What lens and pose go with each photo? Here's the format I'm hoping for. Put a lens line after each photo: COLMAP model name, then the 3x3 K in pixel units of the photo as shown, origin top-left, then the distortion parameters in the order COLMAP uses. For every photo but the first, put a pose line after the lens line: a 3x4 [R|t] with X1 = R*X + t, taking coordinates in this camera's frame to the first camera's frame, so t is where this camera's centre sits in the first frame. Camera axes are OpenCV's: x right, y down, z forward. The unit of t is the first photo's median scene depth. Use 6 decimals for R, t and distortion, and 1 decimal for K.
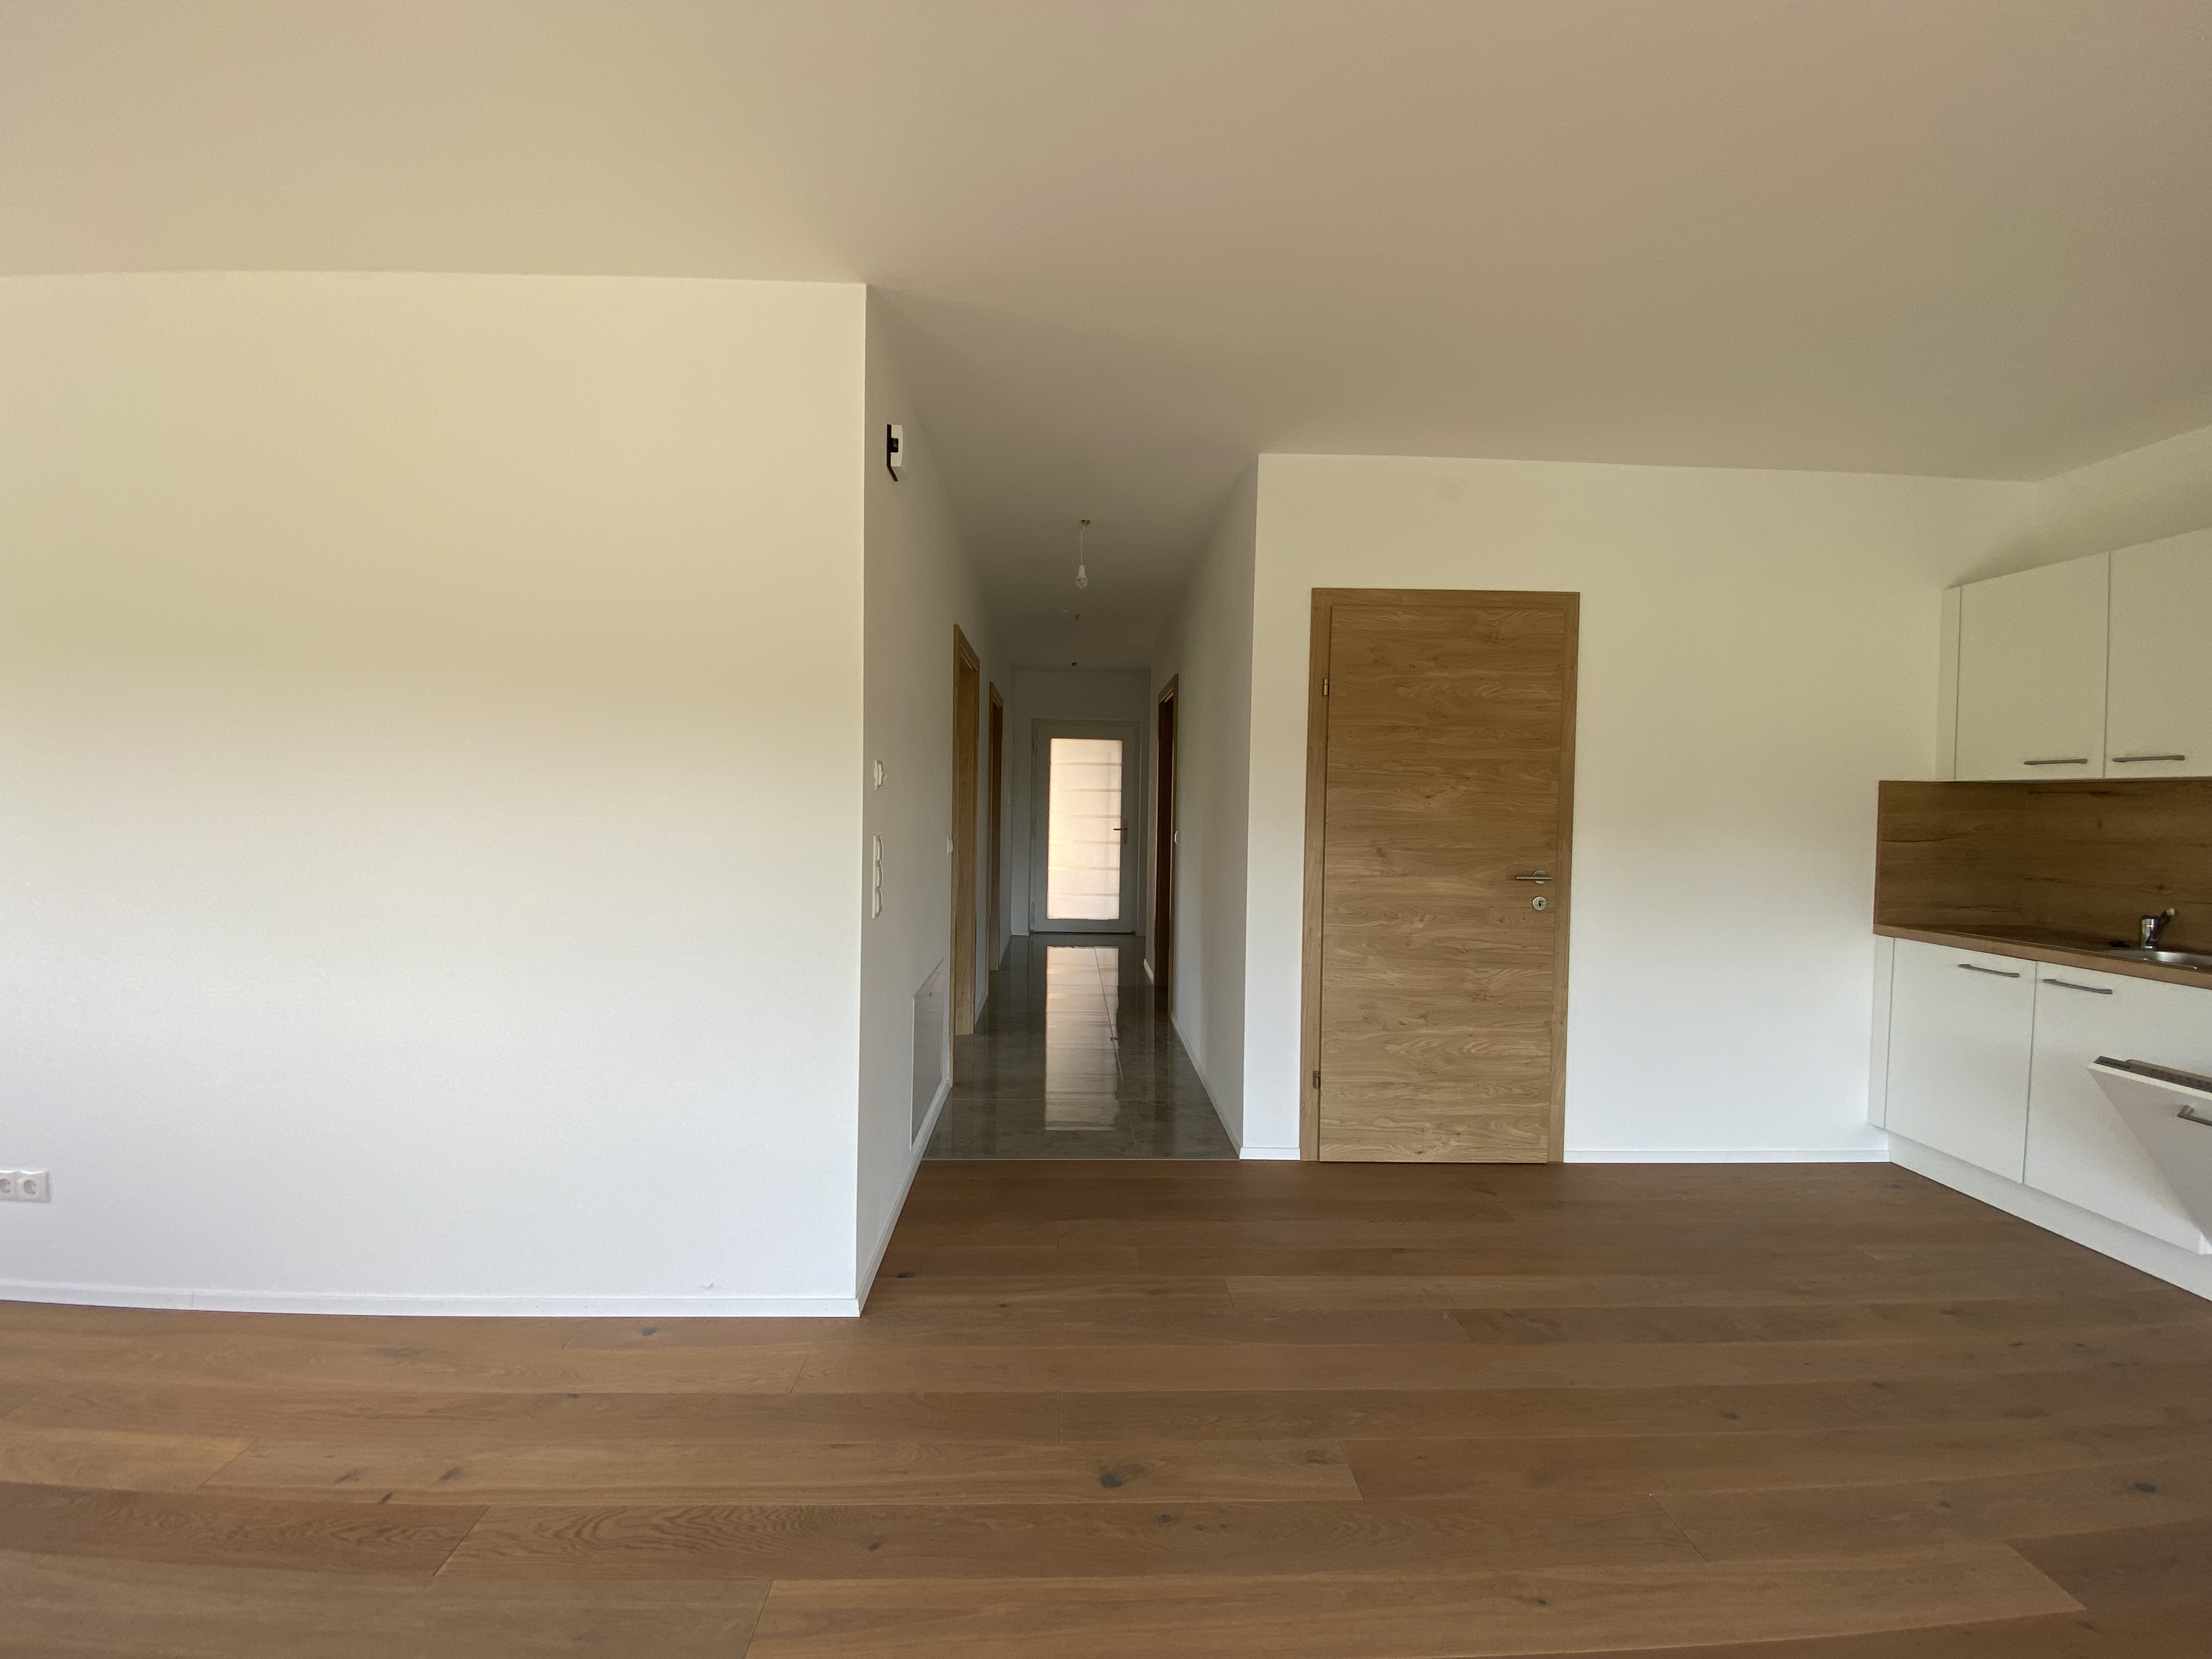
lens RADIAL K [[889.7, 0, 1100.0], [0, 889.7, 823.1], [0, 0, 1]] dist [0.010843, -0.015388]
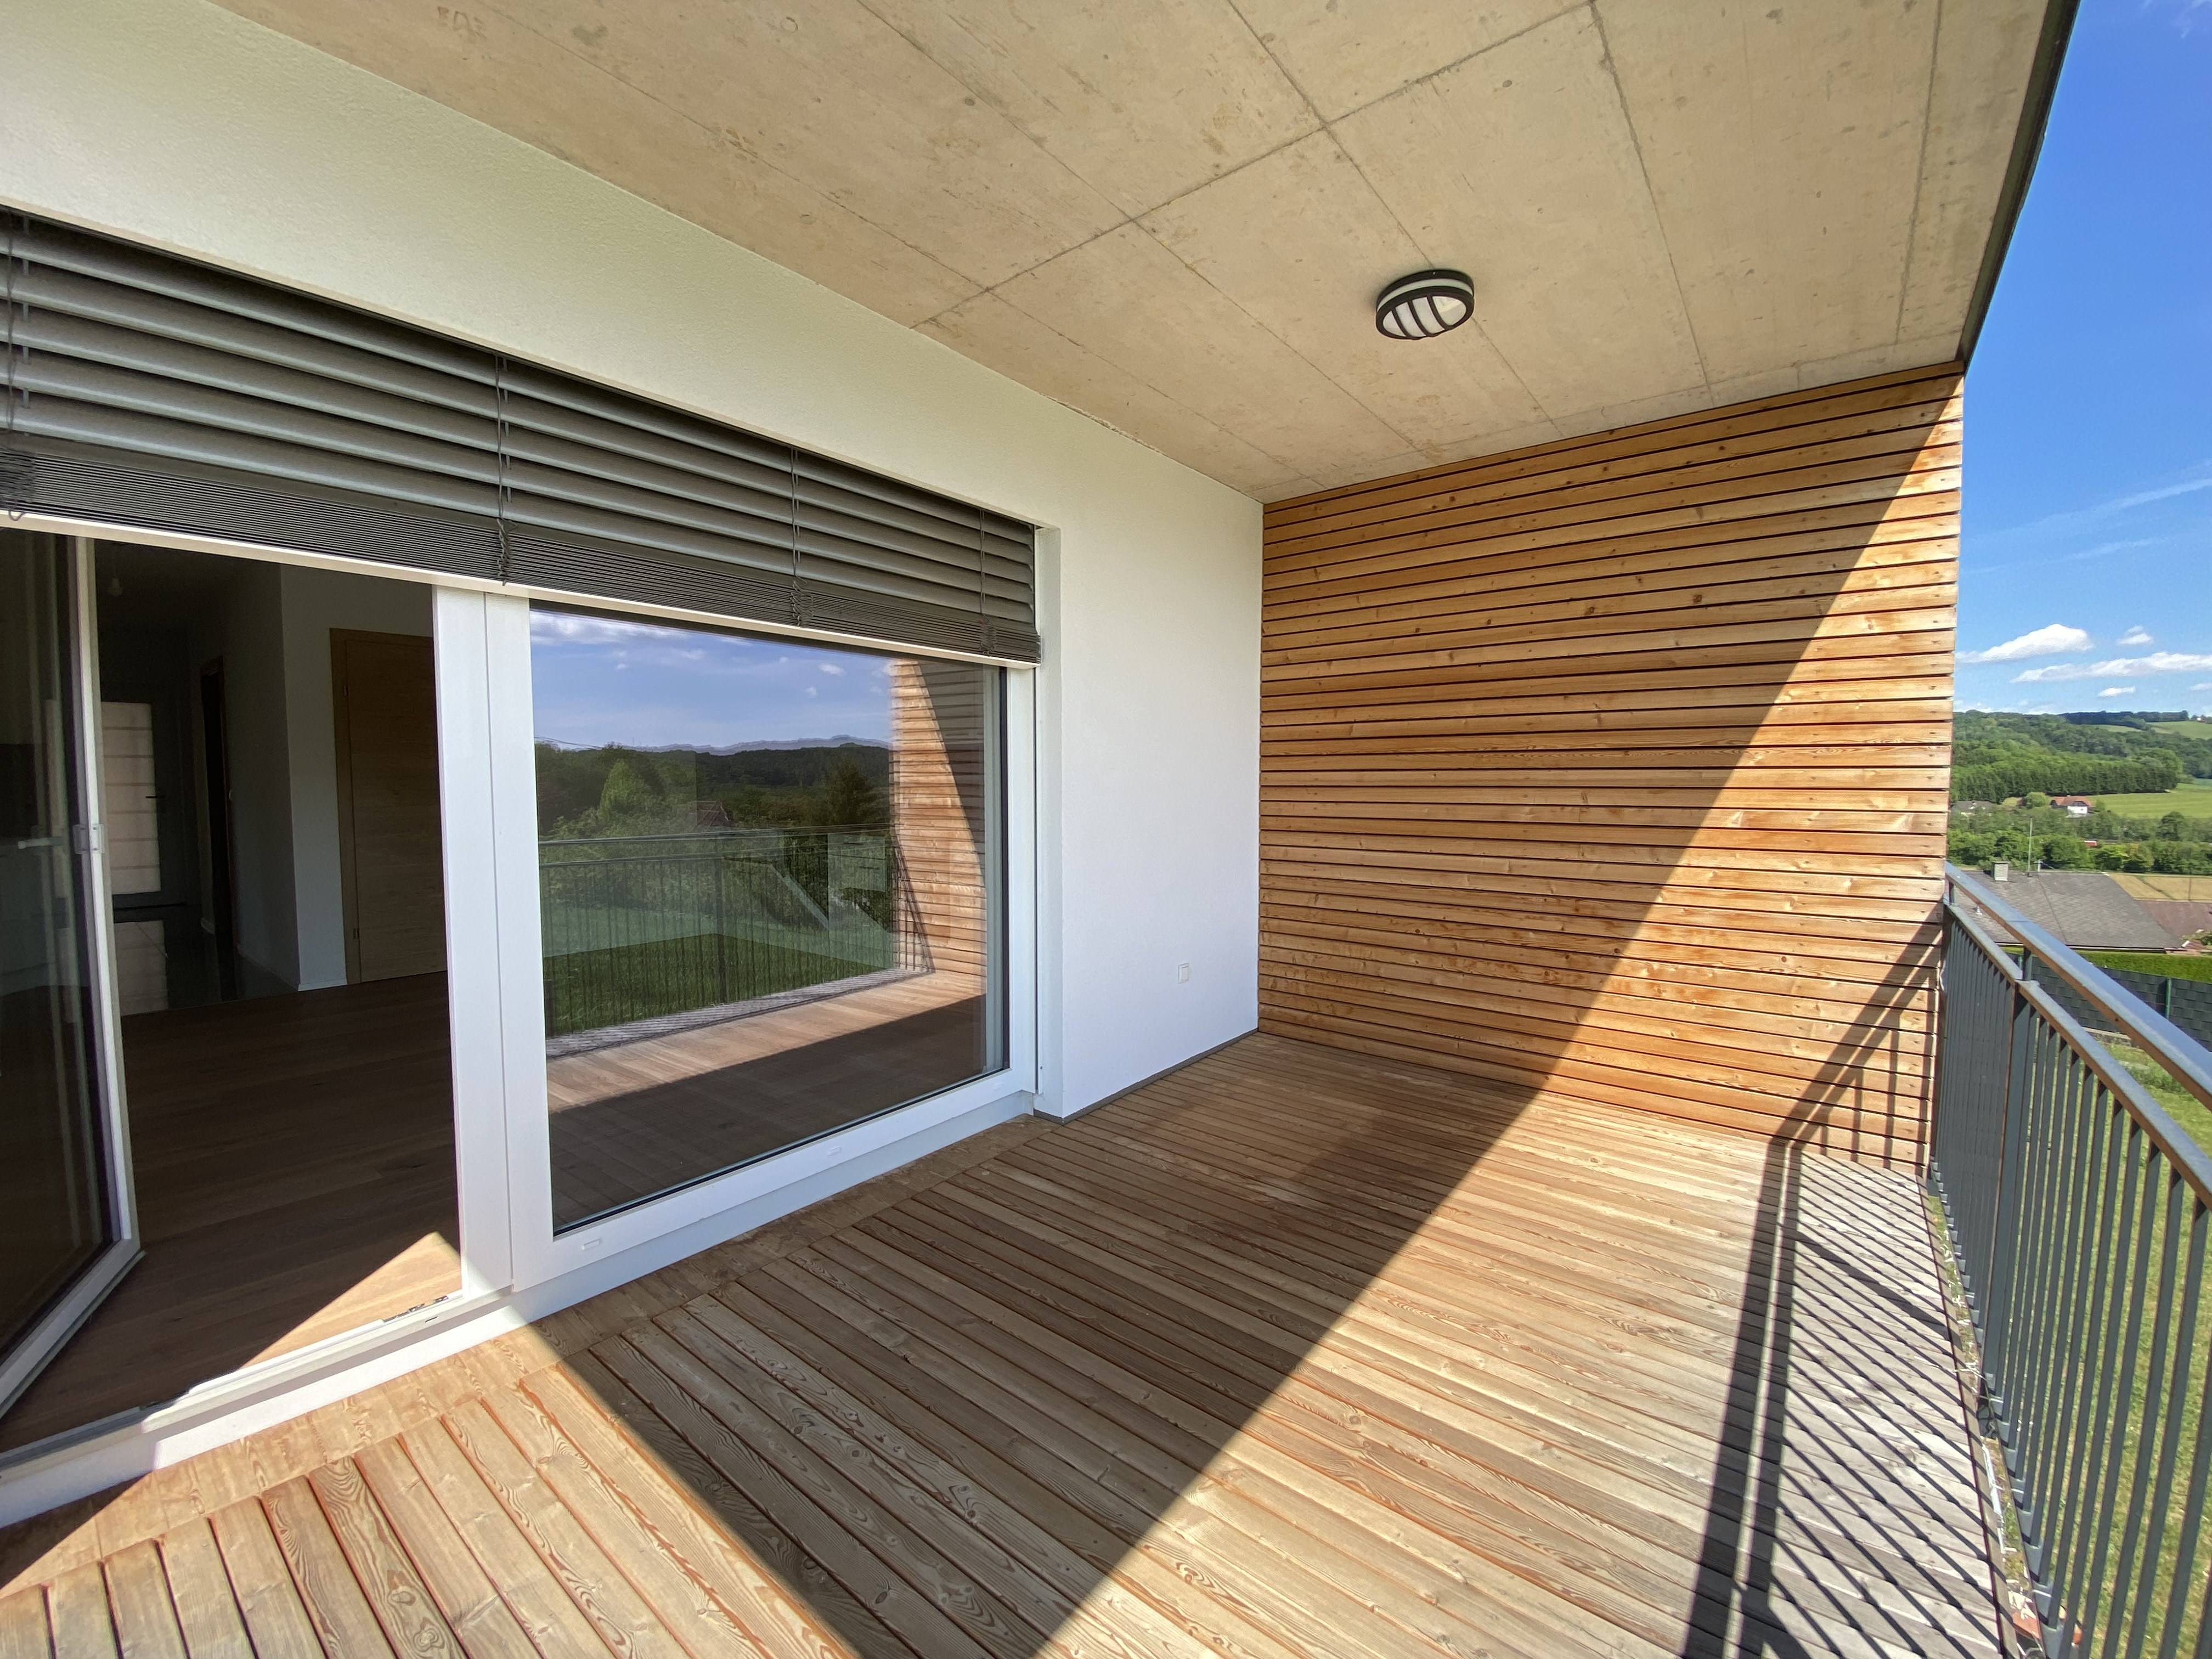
lens RADIAL K [[889.7, 0, 1098.1], [0, 889.7, 820.5], [0, 0, 1]] dist [0.010843, -0.015388]
pose [[0.658392, -0.053883, 0.750744, -0.069611], [0.027019, 0.998483, 0.047969, 0.049876], [-0.752190, -0.011298, 0.658849, -1.072681]]
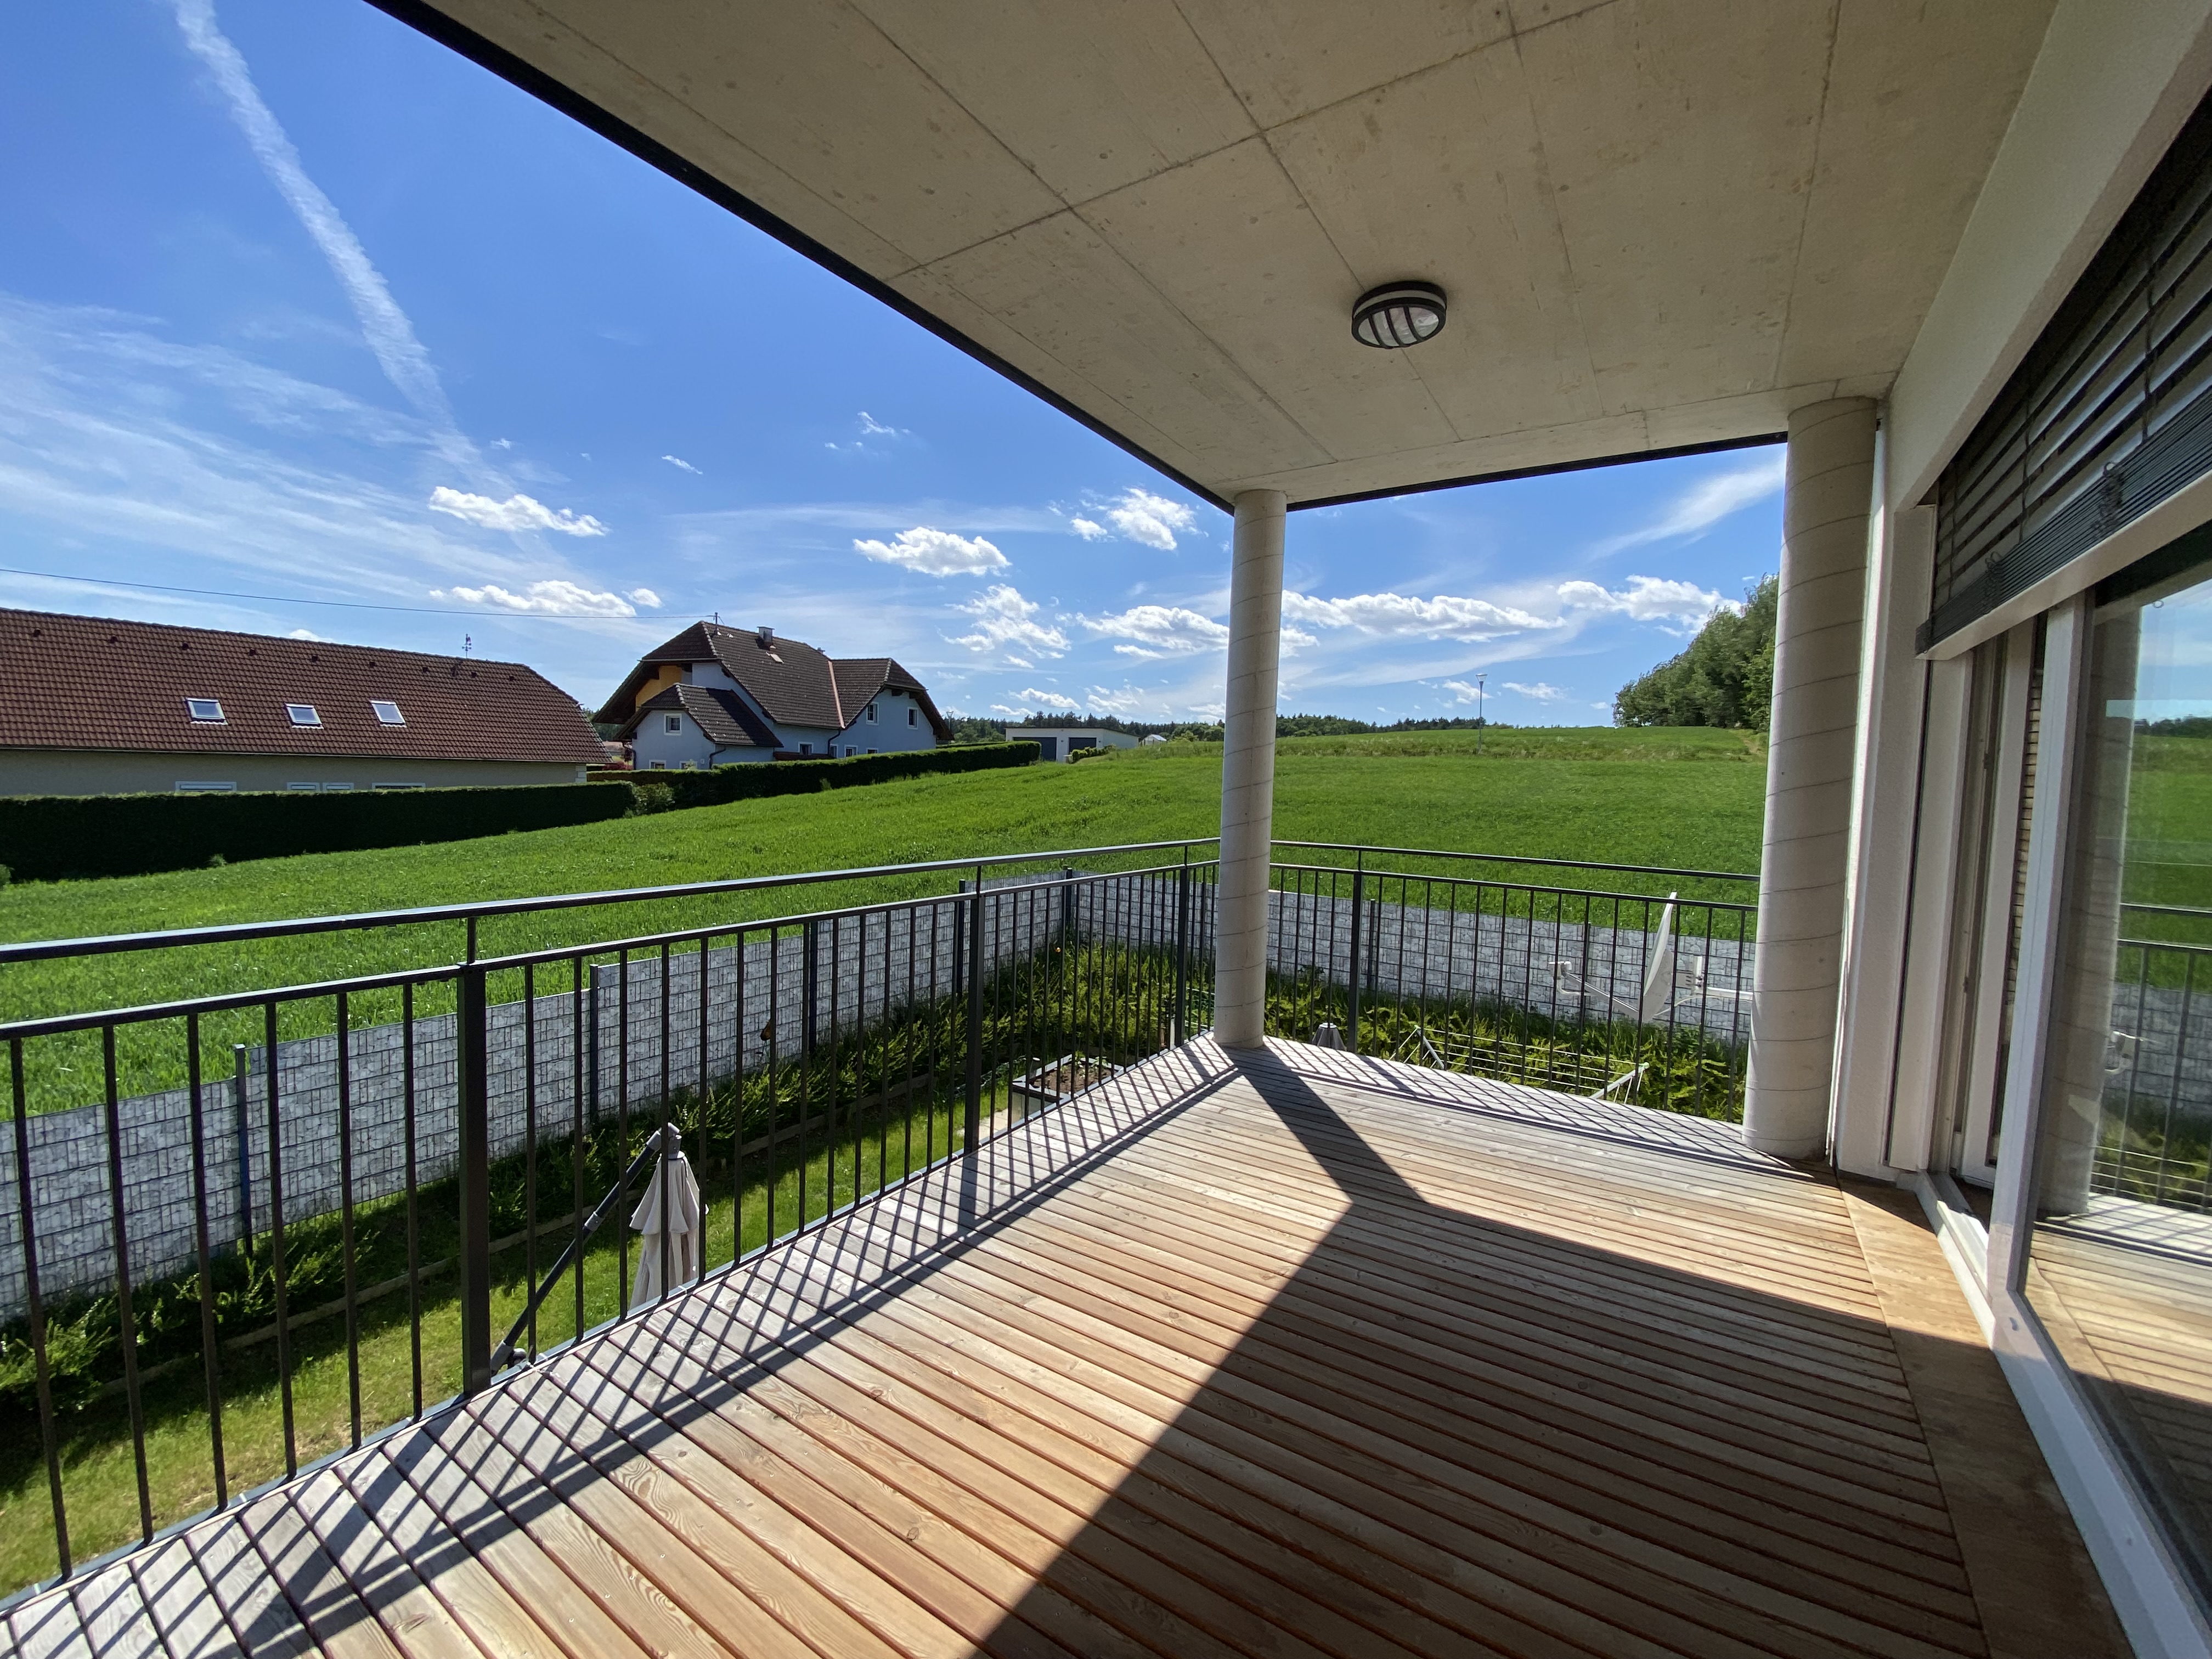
lens RADIAL K [[889.7, 0, 1098.3], [0, 889.7, 819.3], [0, 0, 1]] dist [0.010843, -0.015388]
pose [[-0.584146, 0.002118, -0.811646, 1.009529], [-0.062932, 0.996868, 0.047893, 0.063452], [0.809205, 0.079055, -0.582183, -0.515998]]
